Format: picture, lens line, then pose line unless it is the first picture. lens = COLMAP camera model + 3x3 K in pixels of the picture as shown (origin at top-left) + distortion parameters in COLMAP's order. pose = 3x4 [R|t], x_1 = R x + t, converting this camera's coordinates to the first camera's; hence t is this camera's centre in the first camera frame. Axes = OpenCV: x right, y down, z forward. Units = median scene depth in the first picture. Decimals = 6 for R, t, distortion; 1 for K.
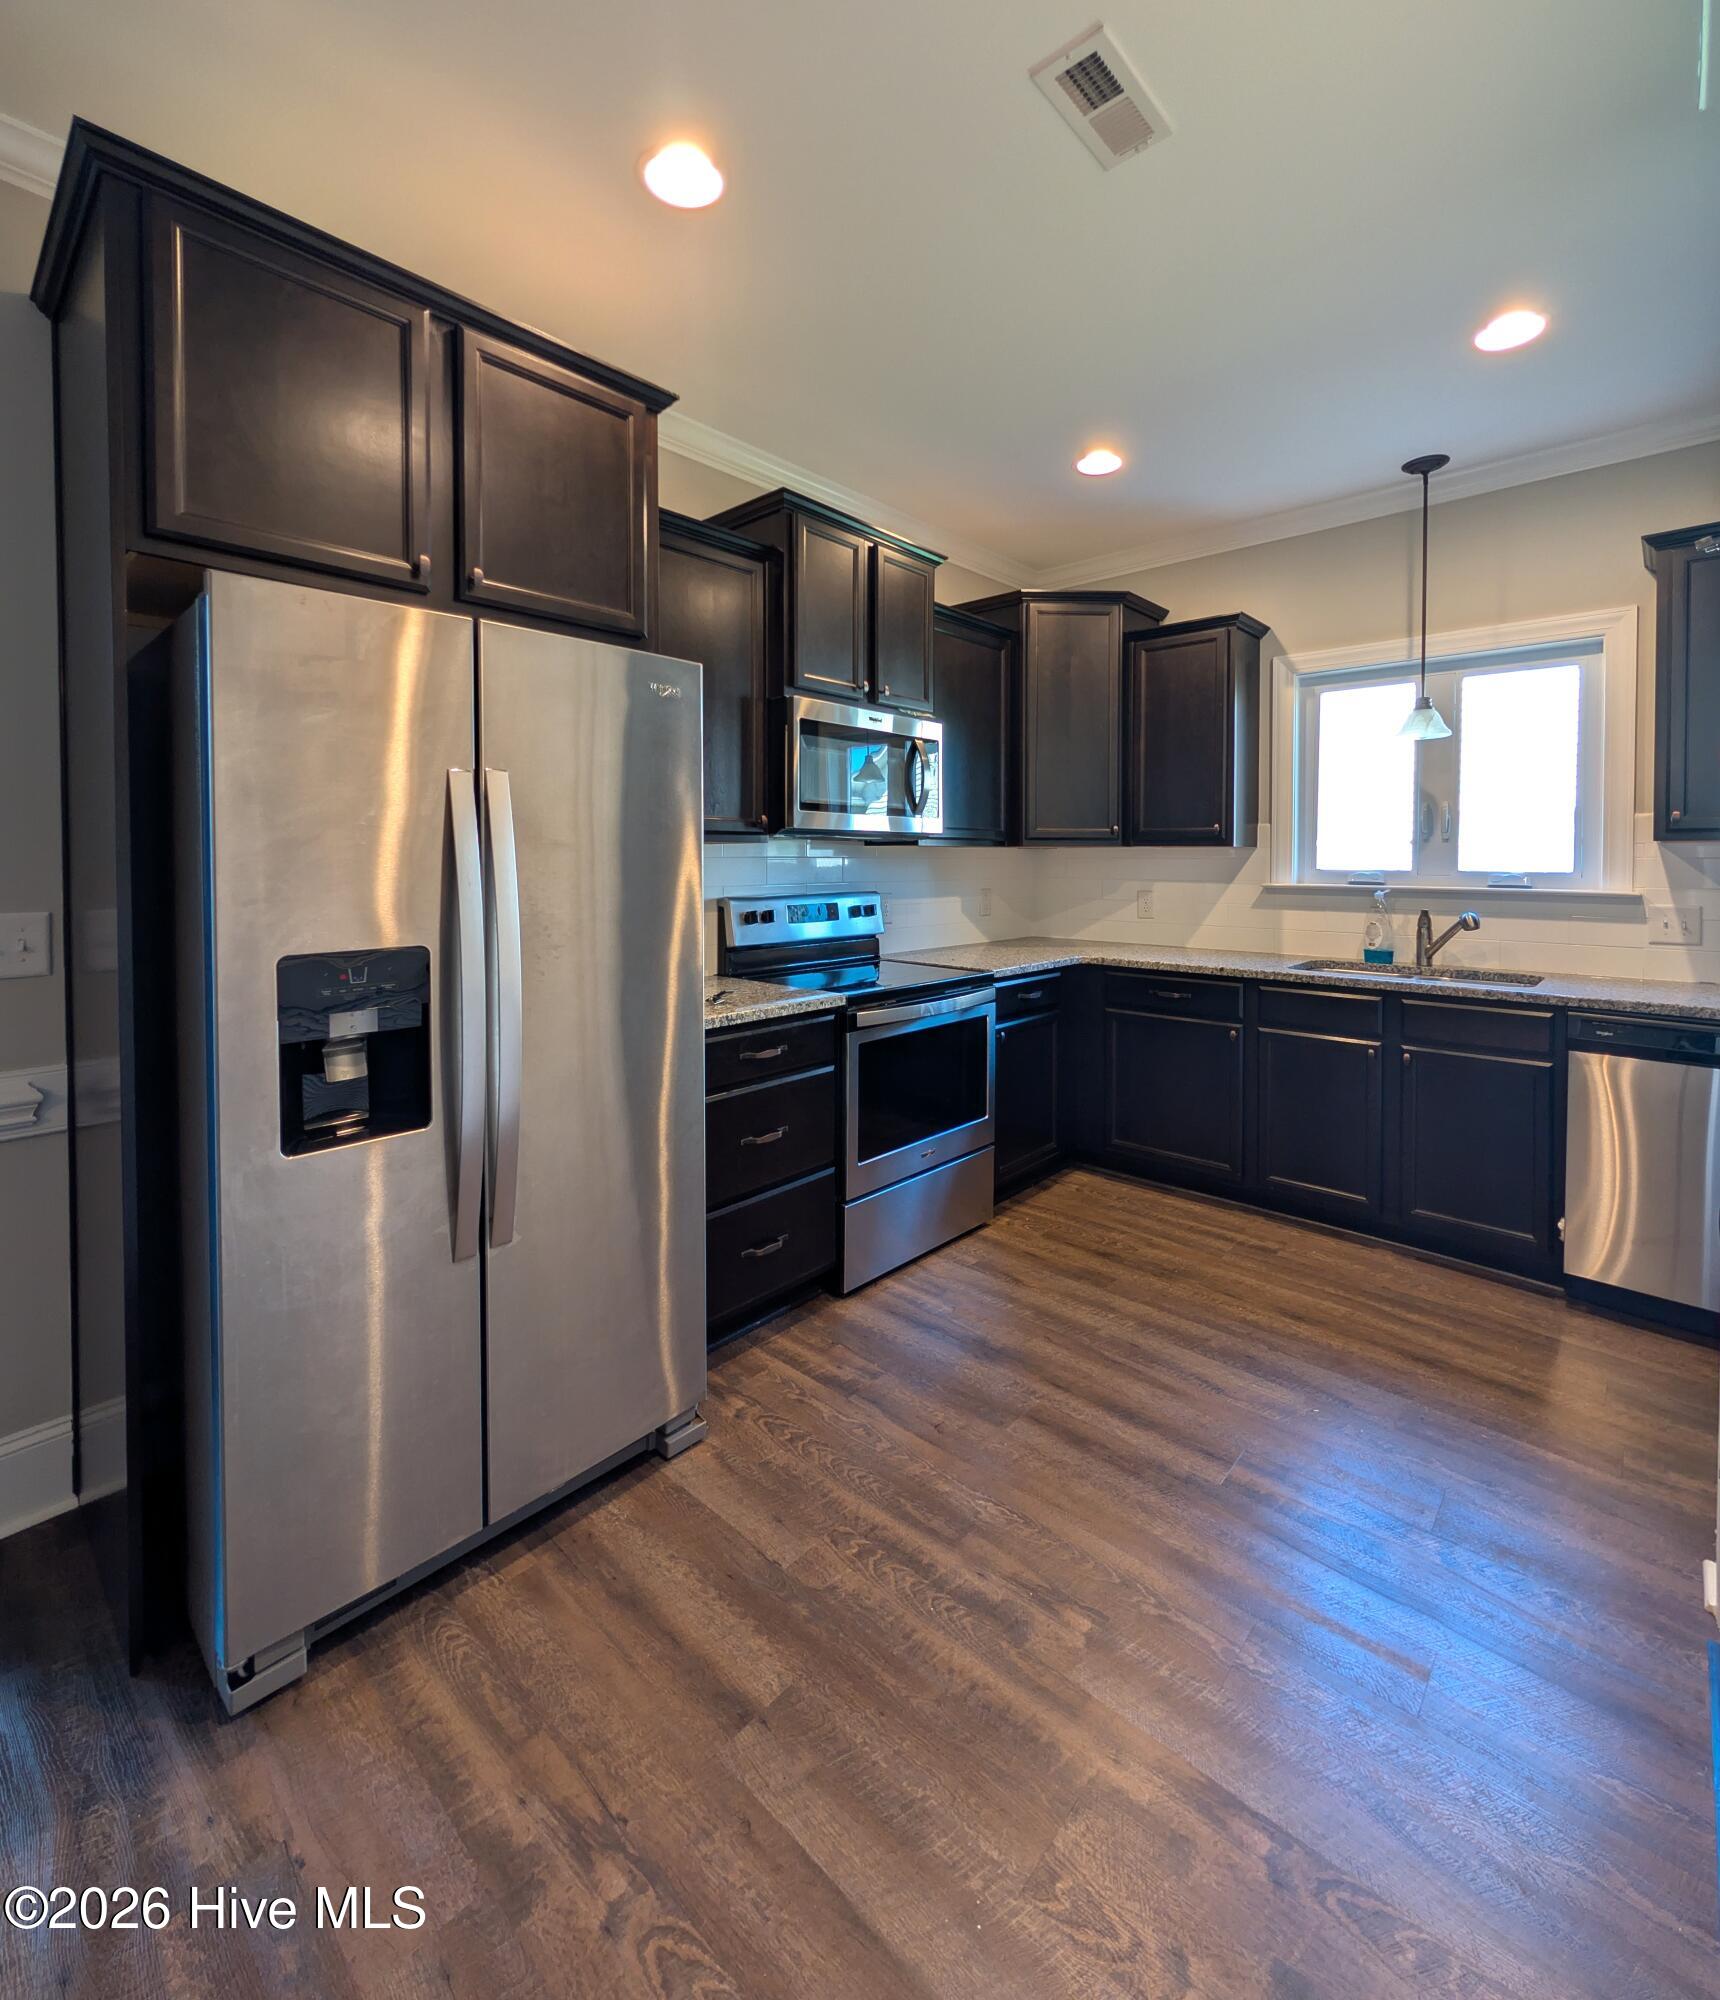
lens RADIAL K [[887.6, 0, 874.2], [0, 887.6, 868.3], [0, 0, 1]] dist [-0.004173, 0.000069]
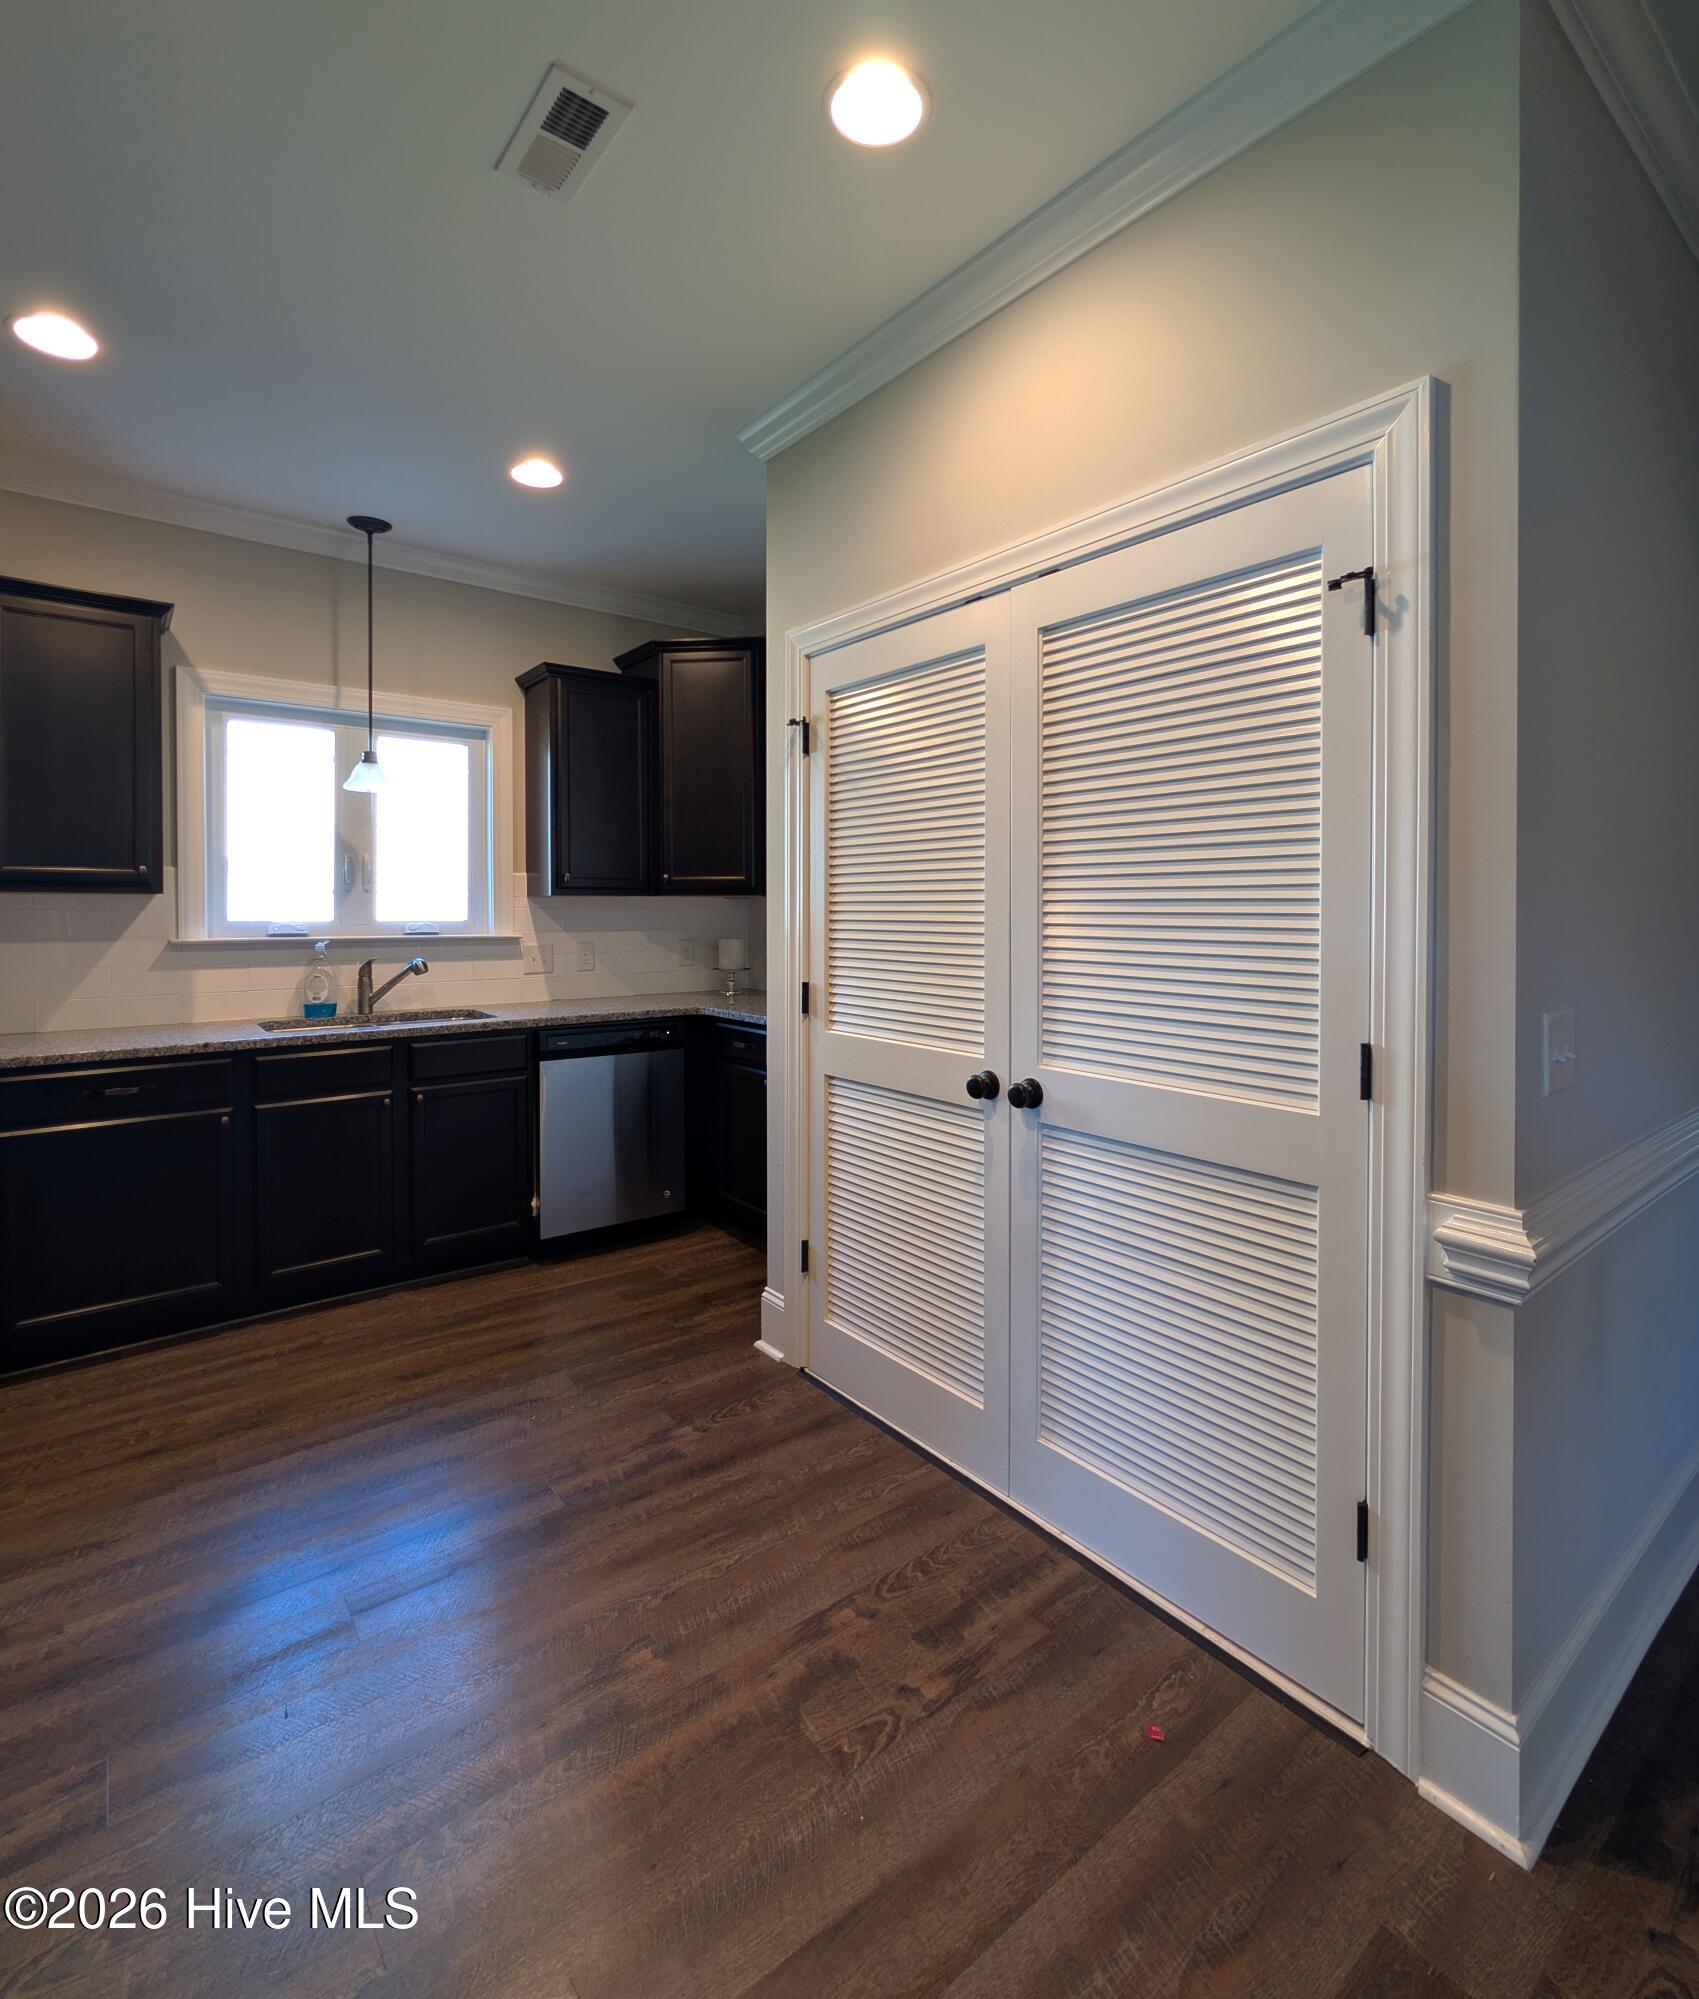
lens RADIAL K [[957.5, 0, 857.9], [0, 957.5, 919.4], [0, 0, 1]] dist [-0.000306, 0.000525]
pose [[0.159471, -0.014714, 0.987093, -0.399011], [0.008961, 0.999869, 0.013456, -0.009153], [-0.987162, 0.006700, 0.159583, 0.278126]]
